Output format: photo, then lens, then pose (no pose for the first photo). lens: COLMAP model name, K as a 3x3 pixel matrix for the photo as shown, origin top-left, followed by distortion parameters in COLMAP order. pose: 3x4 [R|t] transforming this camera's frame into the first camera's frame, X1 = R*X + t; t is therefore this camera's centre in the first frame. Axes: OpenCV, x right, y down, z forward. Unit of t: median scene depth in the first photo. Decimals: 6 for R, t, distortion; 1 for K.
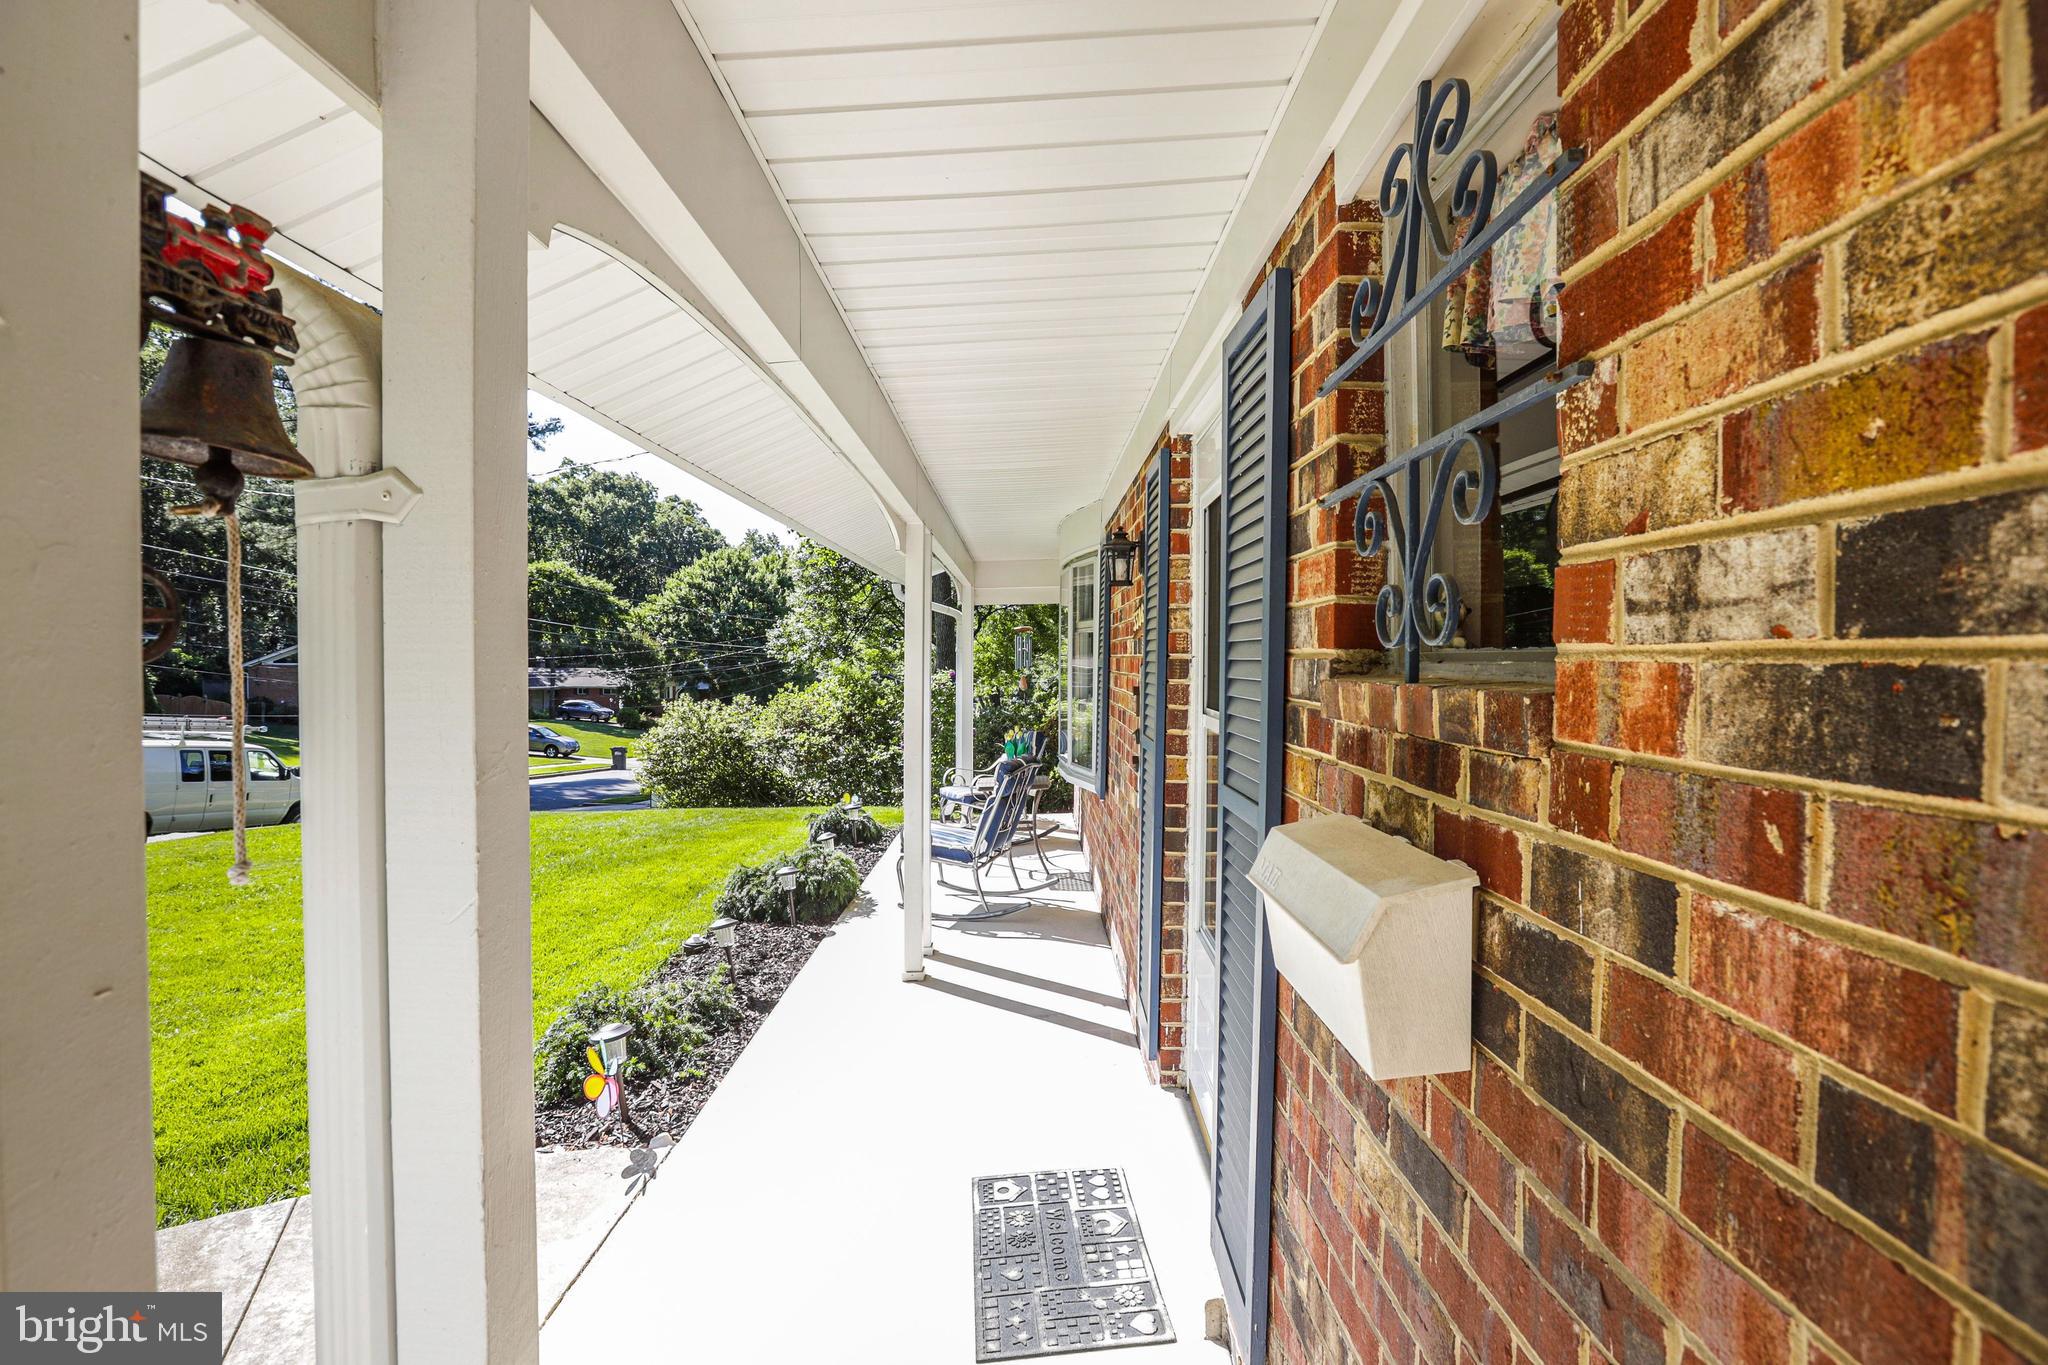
lens RADIAL K [[928.4, 0, 1022.8], [0, 928.4, 677.8], [0, 0, 1]] dist [-0.030358, 0.000803]
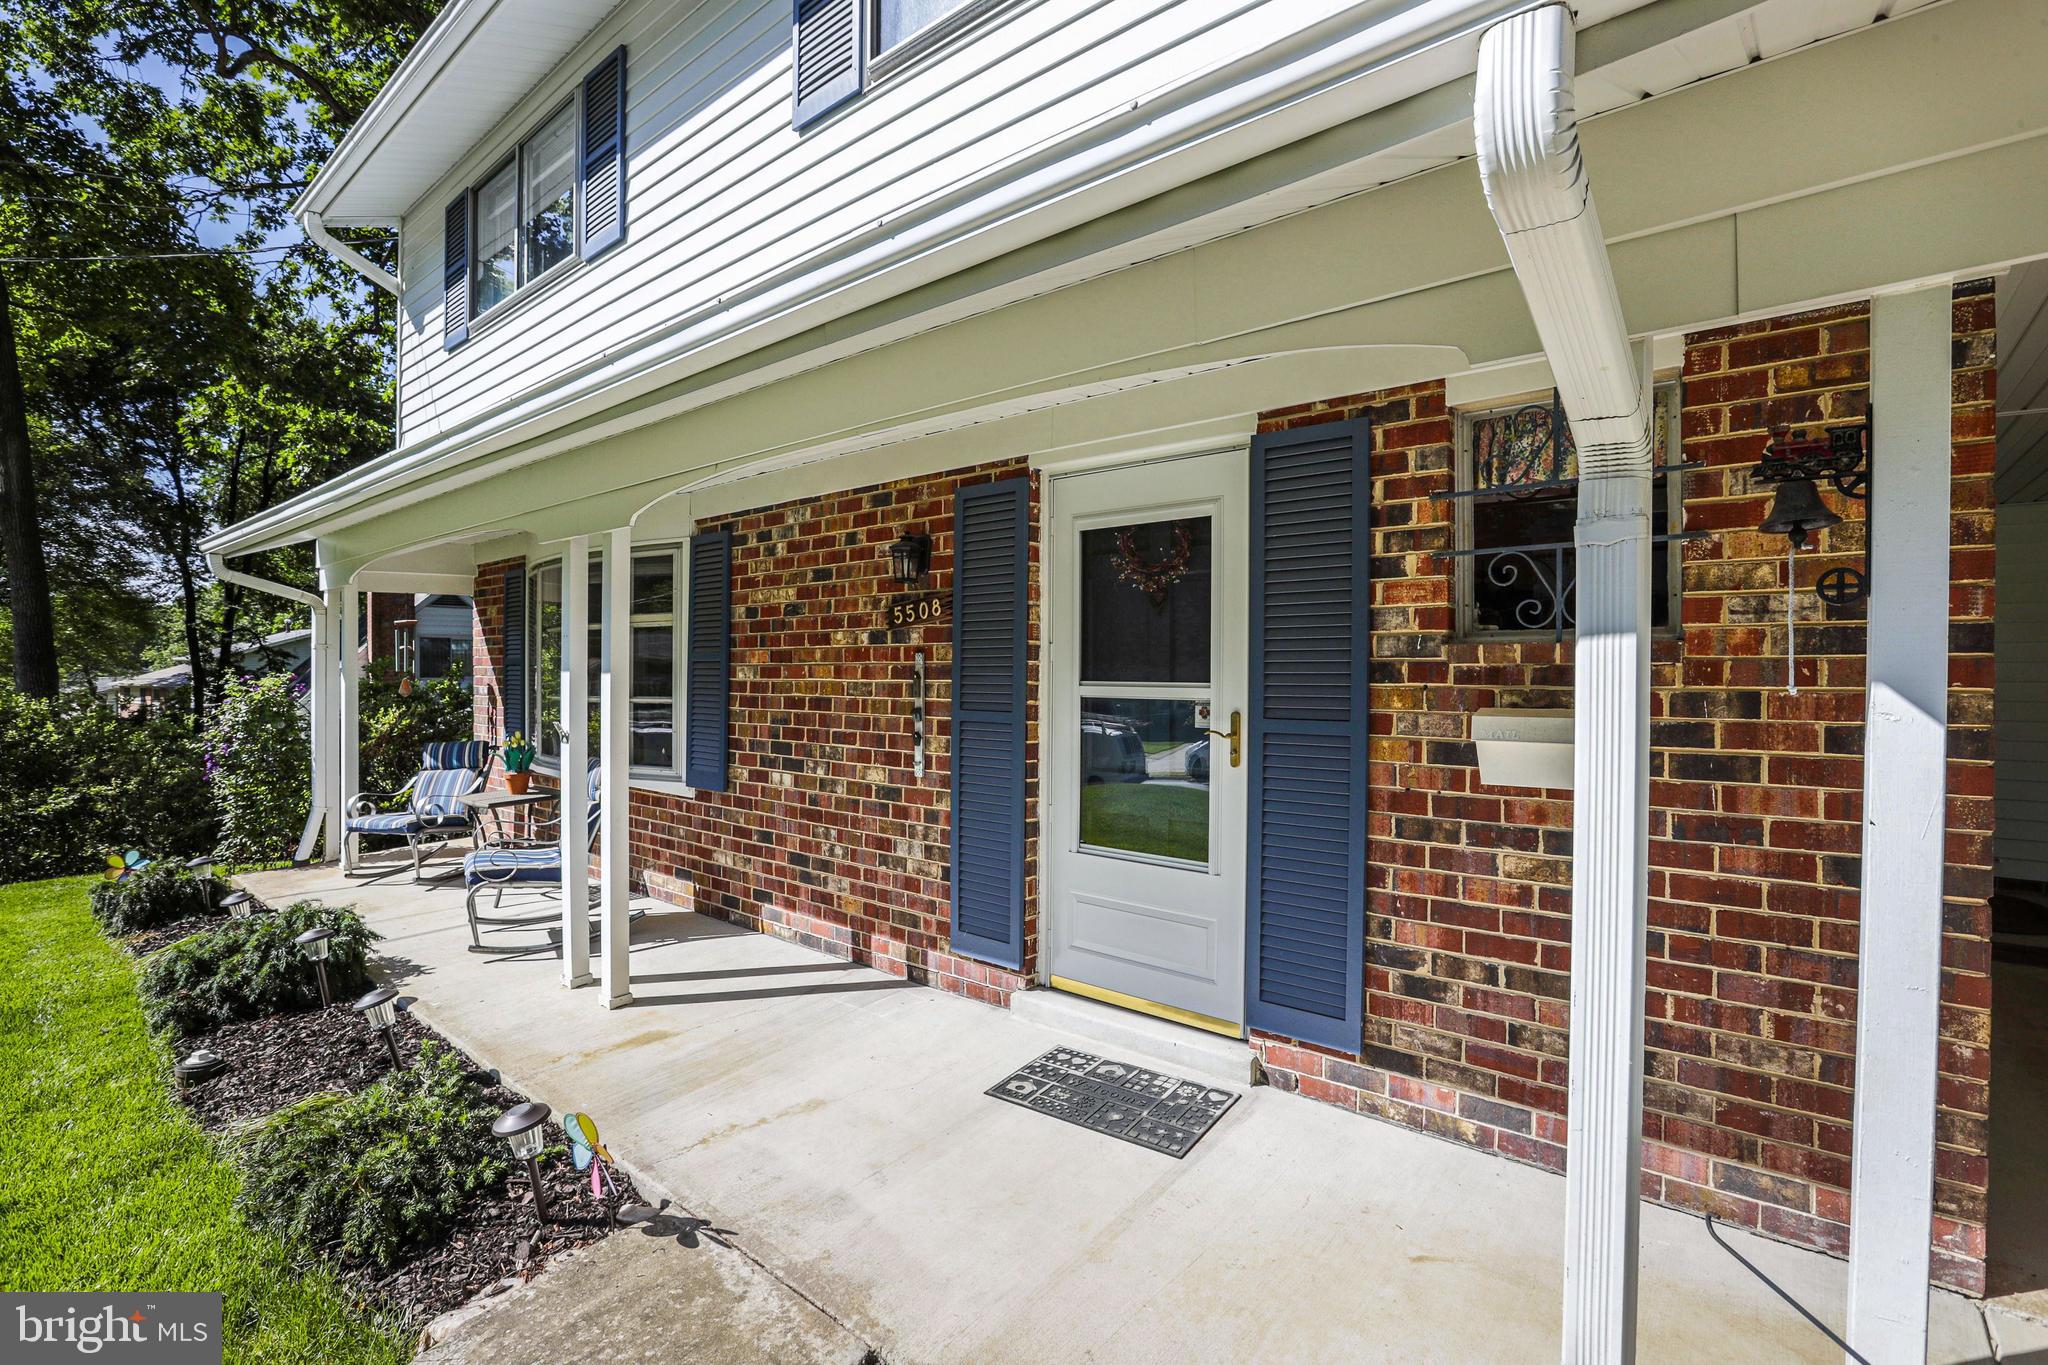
lens RADIAL K [[928.4, 0, 1024.0], [0, 928.4, 677.2], [0, 0, 1]] dist [-0.030358, 0.000803]
pose [[0.641352, 0.001137, 0.767246, -3.314235], [0.011466, 0.999873, -0.011067, 0.155988], [-0.767161, 0.015895, 0.641257, 0.816655]]
